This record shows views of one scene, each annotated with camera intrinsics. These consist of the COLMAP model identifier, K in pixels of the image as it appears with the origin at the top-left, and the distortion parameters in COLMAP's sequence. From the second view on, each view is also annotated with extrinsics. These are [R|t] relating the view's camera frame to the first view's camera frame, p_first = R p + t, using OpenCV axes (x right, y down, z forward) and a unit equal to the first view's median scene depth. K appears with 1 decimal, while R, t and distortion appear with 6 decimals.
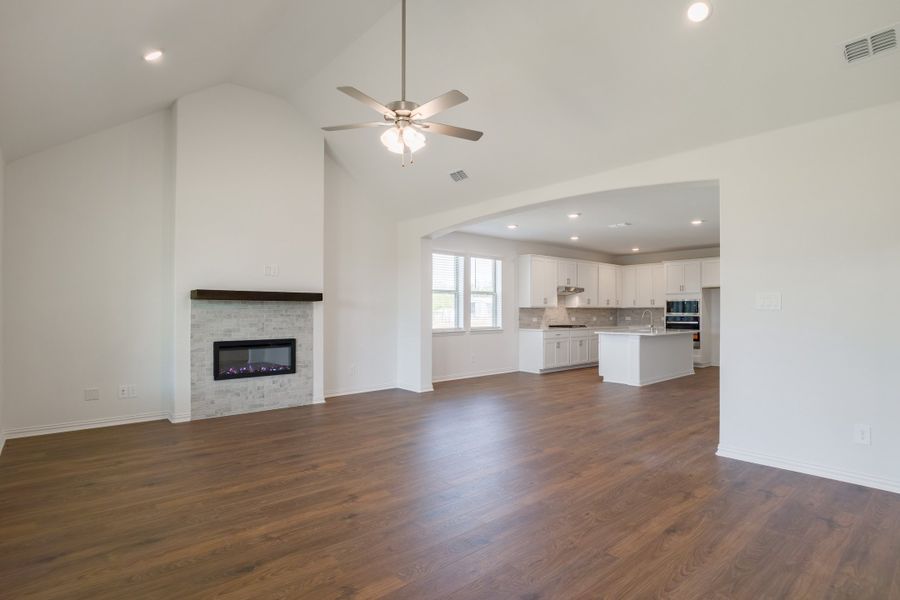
lens RADIAL K [[464.1, 0, 447.8], [0, 464.1, 308.5], [0, 0, 1]] dist [-0.023613, -0.000136]
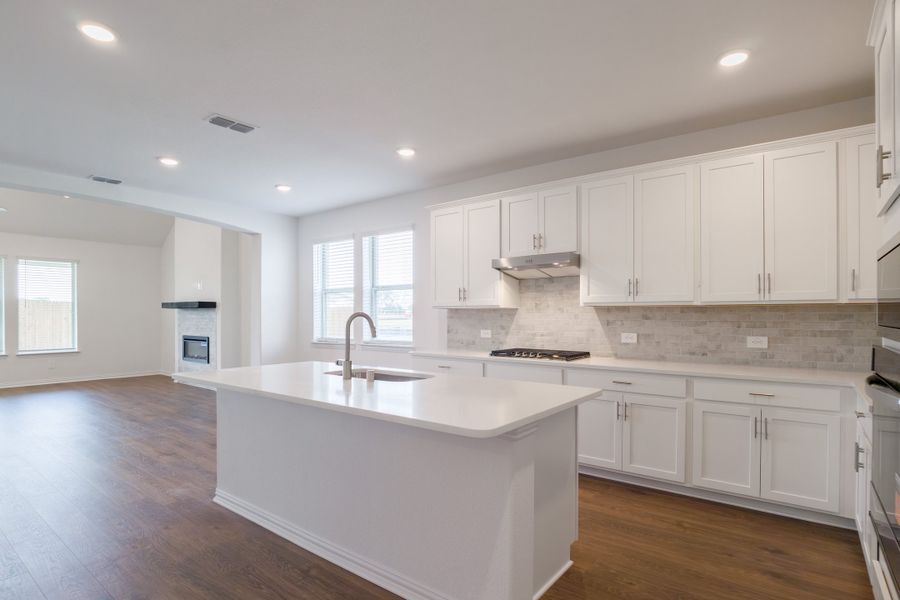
lens RADIAL K [[456.8, 0, 453.1], [0, 456.8, 317.4], [0, 0, 1]] dist [-0.031039, 0.000132]
pose [[0.204650, 0.005214, -0.978821, 0.807926], [0.005225, 0.999966, 0.006419, 0.005155], [0.978821, -0.006428, 0.204616, 1.084454]]
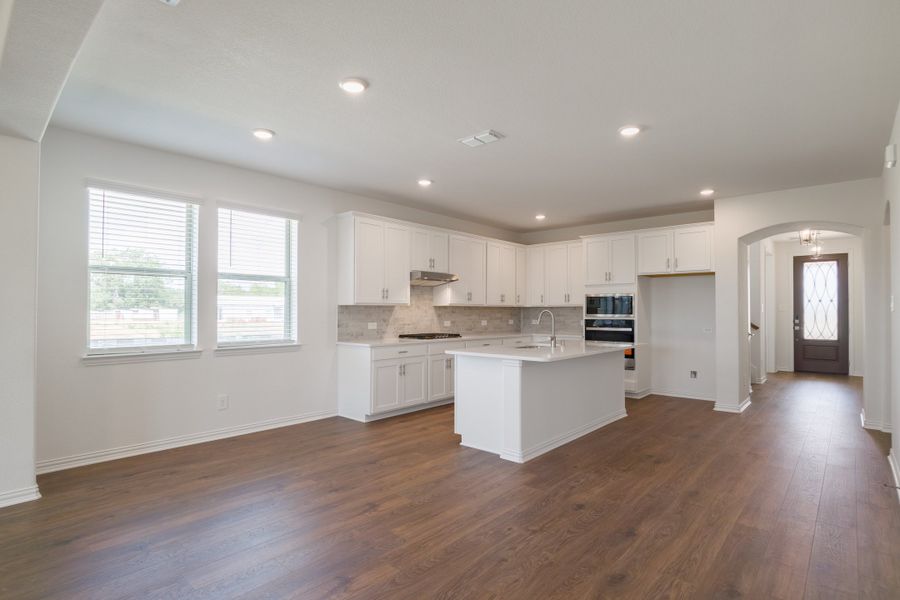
lens RADIAL K [[466.8, 0, 453.0], [0, 466.8, 304.4], [0, 0, 1]] dist [-0.000725, -0.000932]
pose [[0.991267, 0.003687, 0.131818, 0.265106], [-0.002725, 0.999968, -0.007478, 0.001224], [-0.131842, 0.007054, 0.991246, 0.489308]]
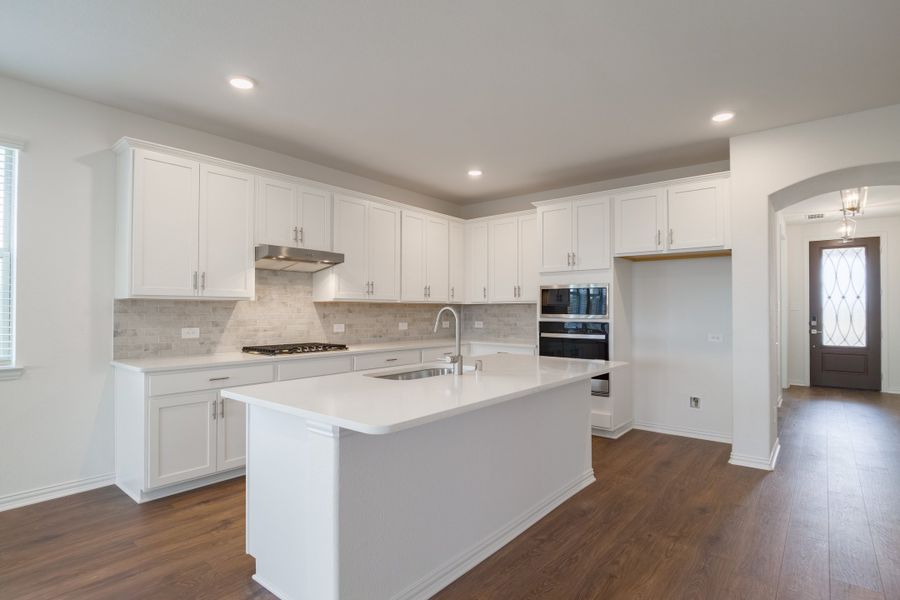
lens RADIAL K [[466.8, 0, 453.0], [0, 466.8, 304.4], [0, 0, 1]] dist [-0.000725, -0.000932]
pose [[0.986308, 0.004739, 0.164844, 0.416755], [-0.003770, 0.999974, -0.006195, 0.003758], [-0.164869, 0.005489, 0.986300, 0.747255]]
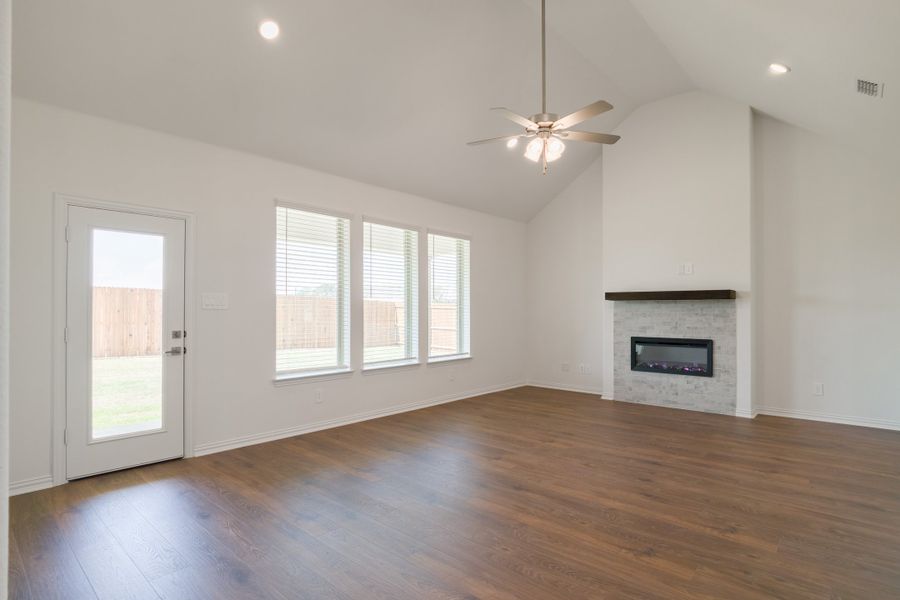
lens RADIAL K [[464.1, 0, 447.8], [0, 464.1, 308.5], [0, 0, 1]] dist [-0.023613, -0.000136]
pose [[0.110238, -0.004283, -0.993896, 0.404586], [0.003758, 0.999985, -0.003893, 0.003143], [0.993898, -0.003306, 0.110253, 0.287151]]
